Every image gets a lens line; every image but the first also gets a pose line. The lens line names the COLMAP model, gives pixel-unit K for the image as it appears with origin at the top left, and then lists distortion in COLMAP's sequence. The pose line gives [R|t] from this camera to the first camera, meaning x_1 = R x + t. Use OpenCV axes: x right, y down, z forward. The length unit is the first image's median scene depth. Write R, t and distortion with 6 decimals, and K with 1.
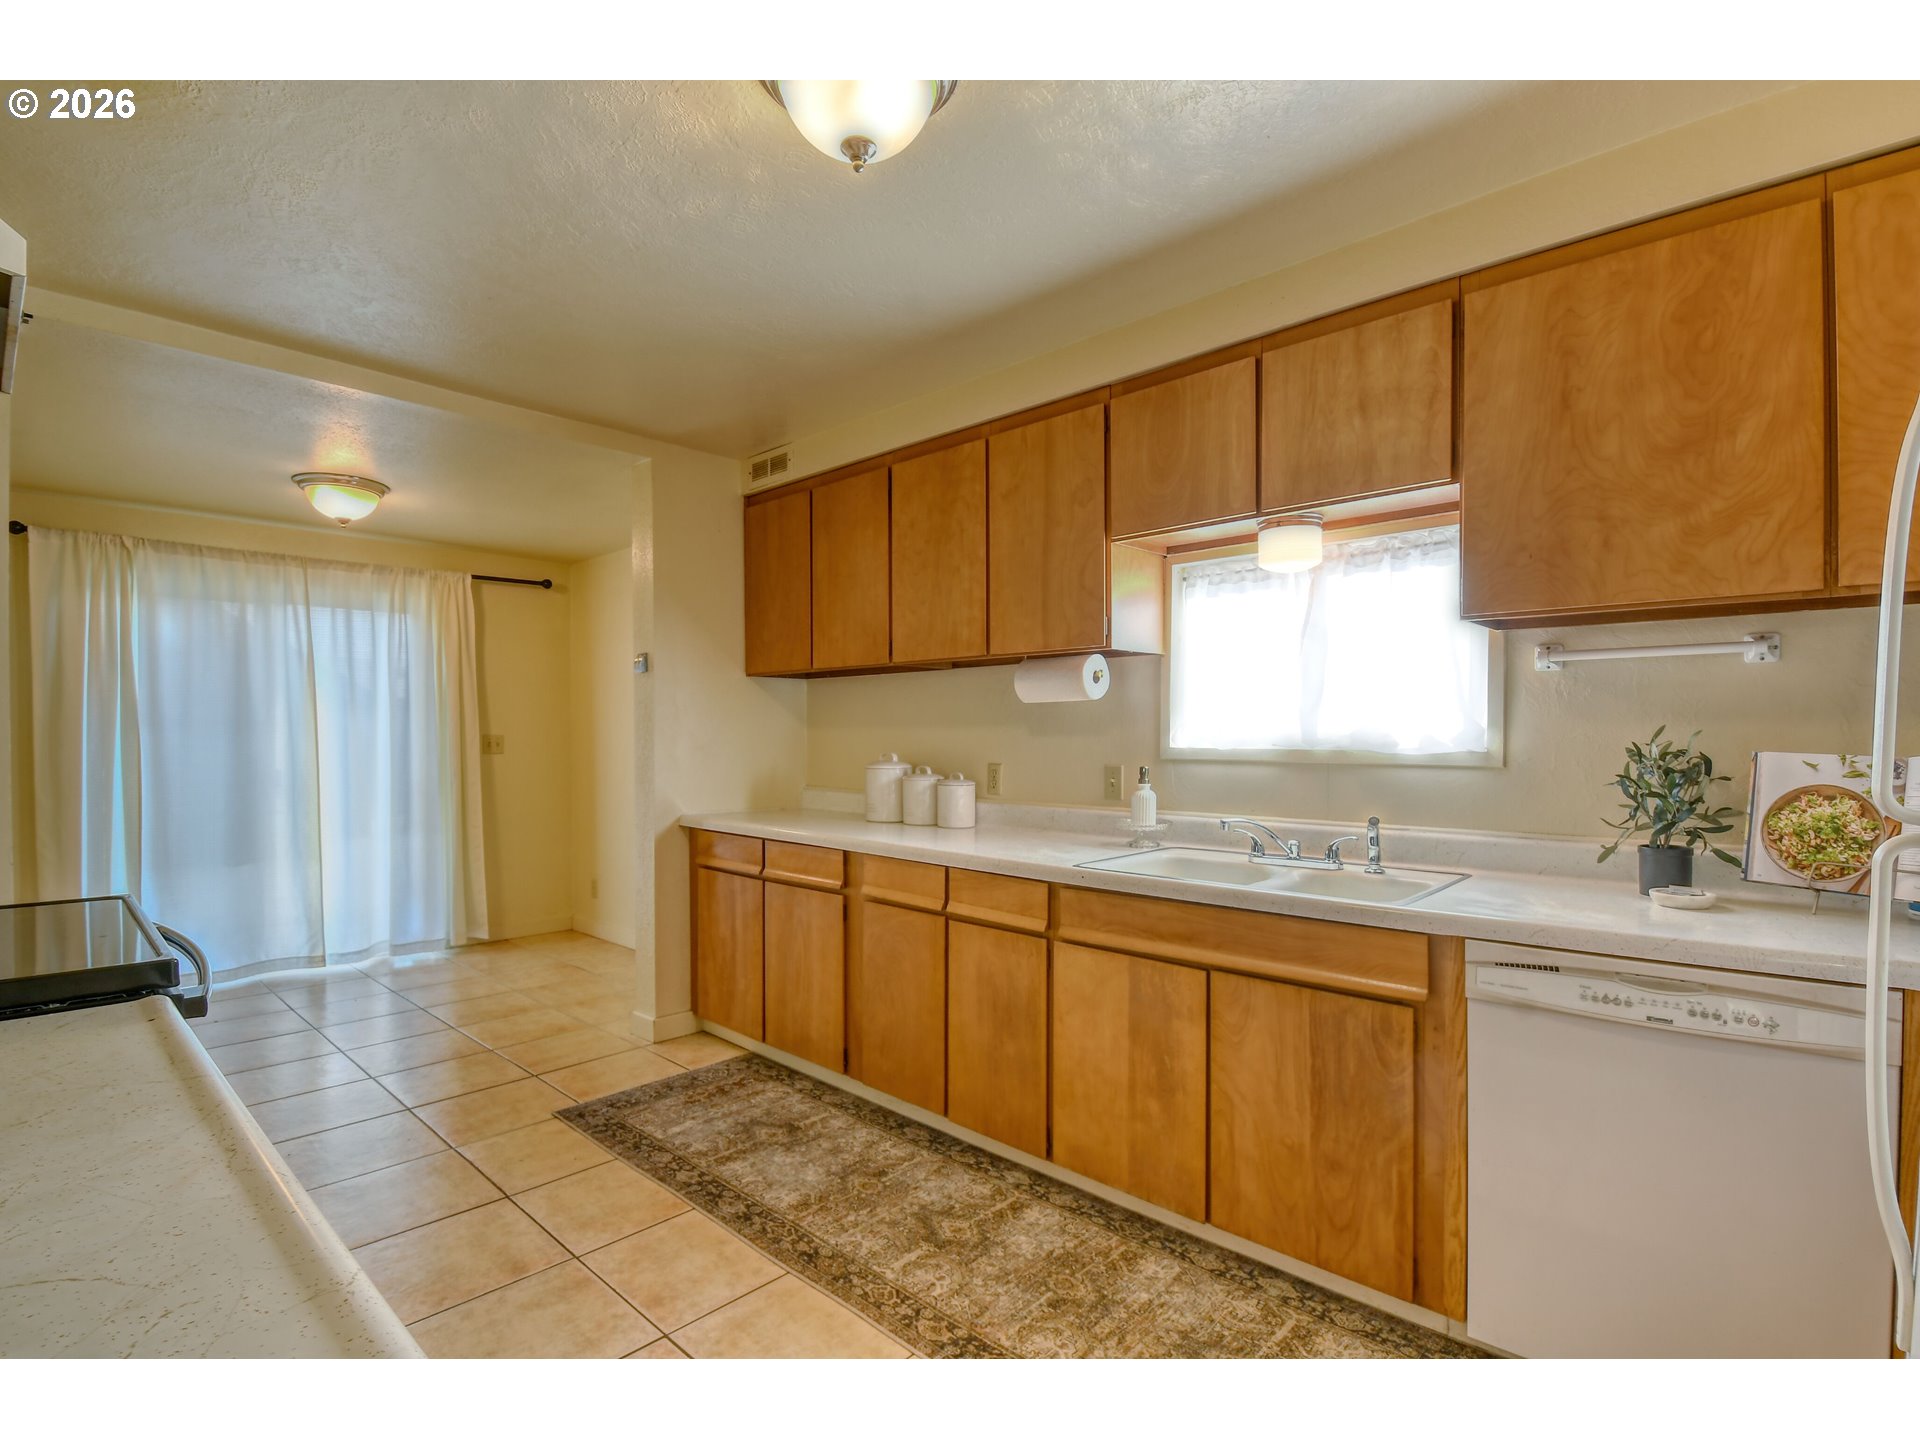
lens RADIAL K [[925.2, 0, 954.4], [0, 925.2, 755.7], [0, 0, 1]] dist [0.004576, -0.015852]
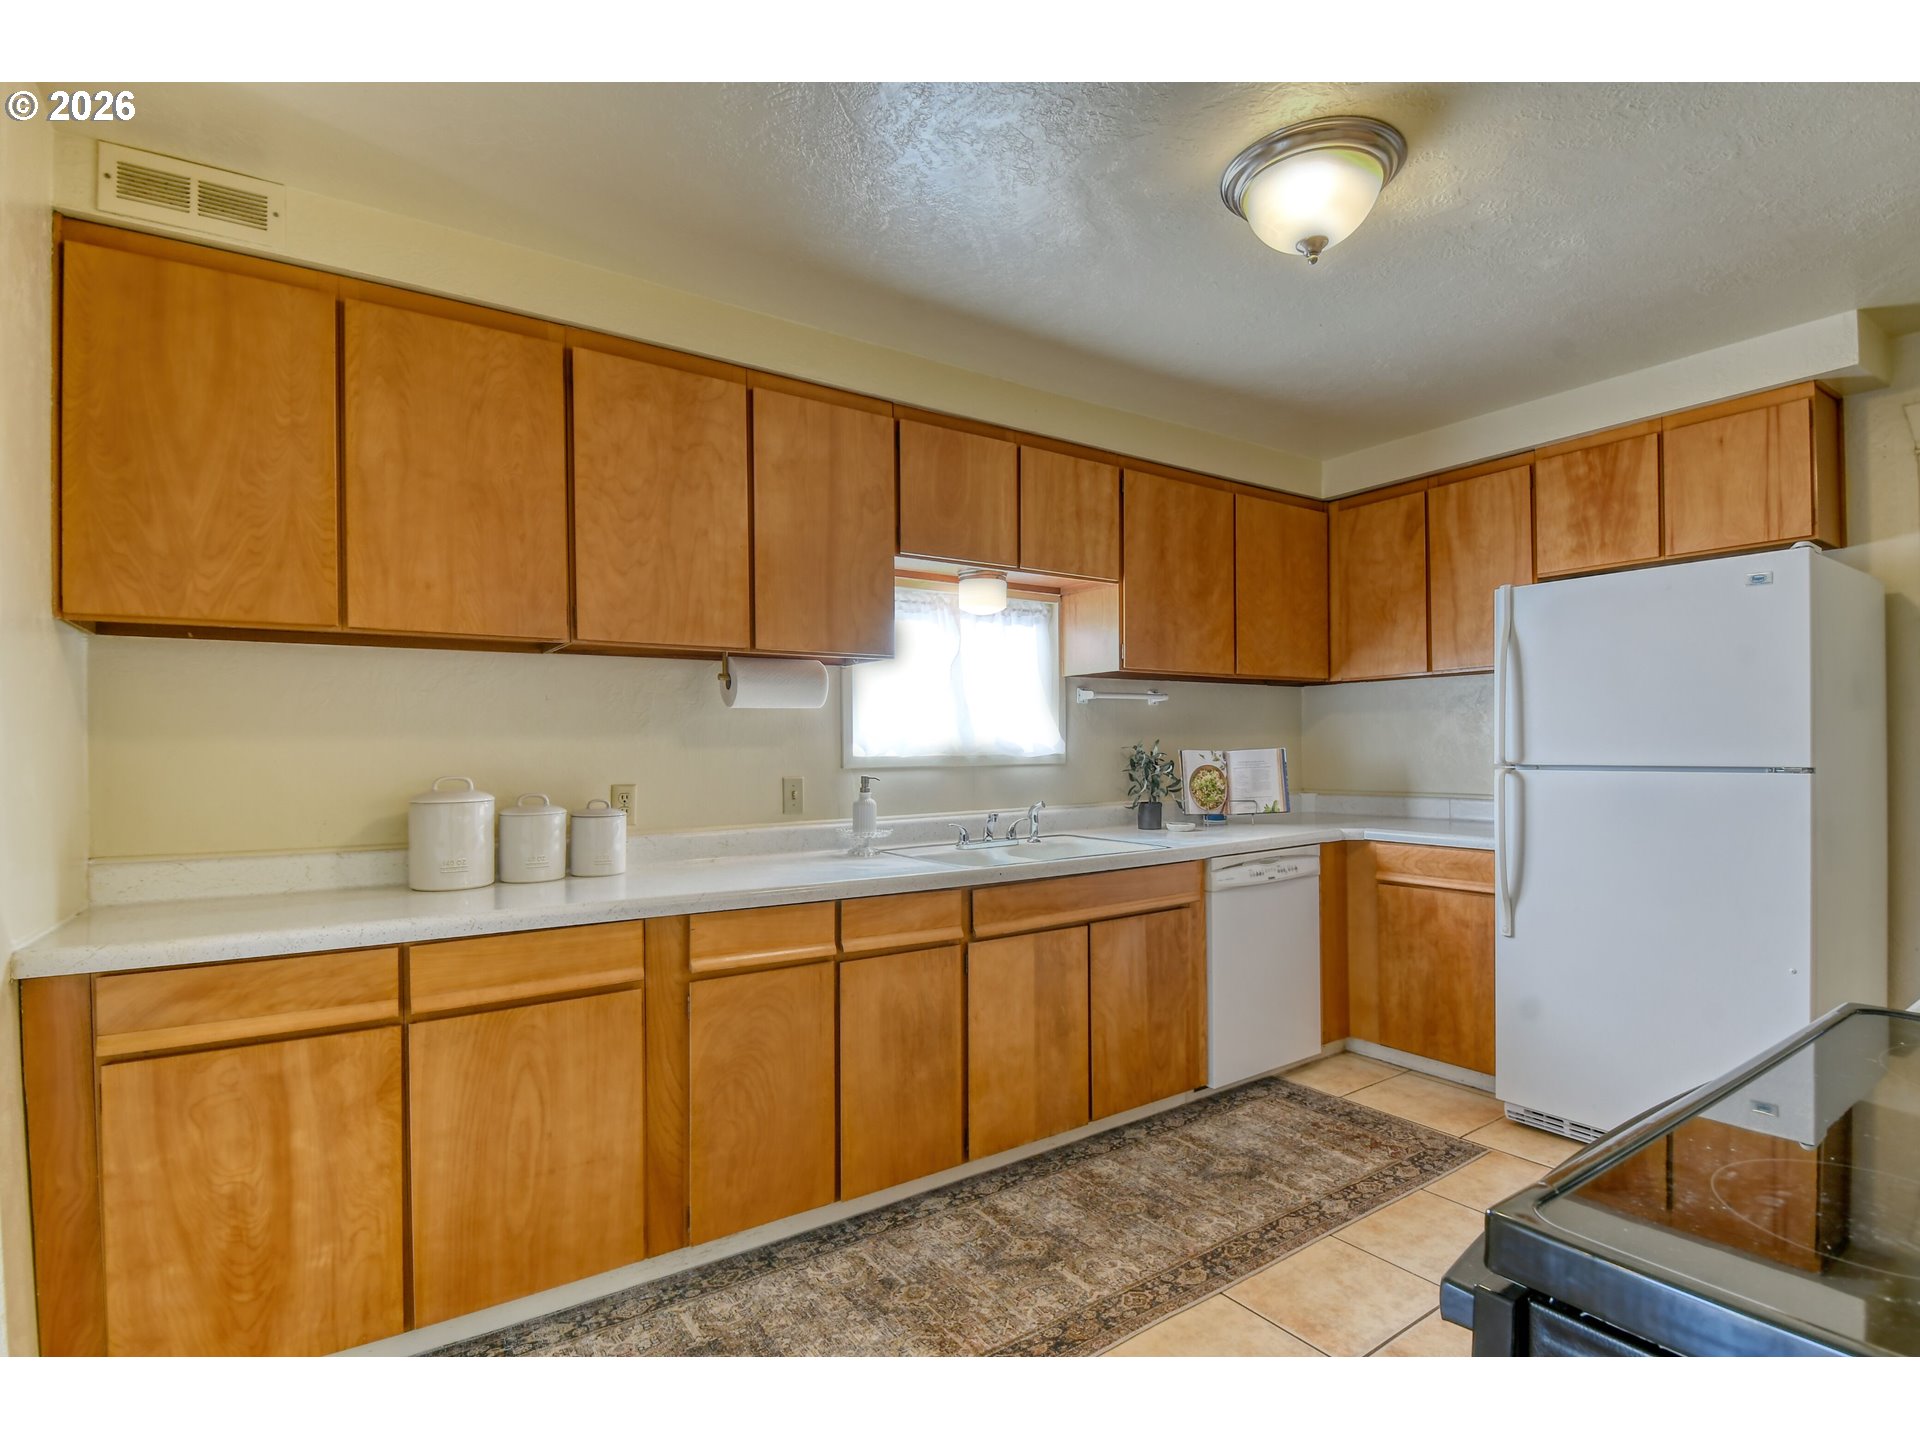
lens RADIAL K [[925.2, 0, 954.4], [0, 925.2, 755.7], [0, 0, 1]] dist [0.004576, -0.015852]
pose [[0.205987, -0.012179, 0.978479, -0.935220], [0.032521, 0.999455, 0.005594, -0.015112], [-0.978014, 0.030669, 0.206271, 0.830925]]
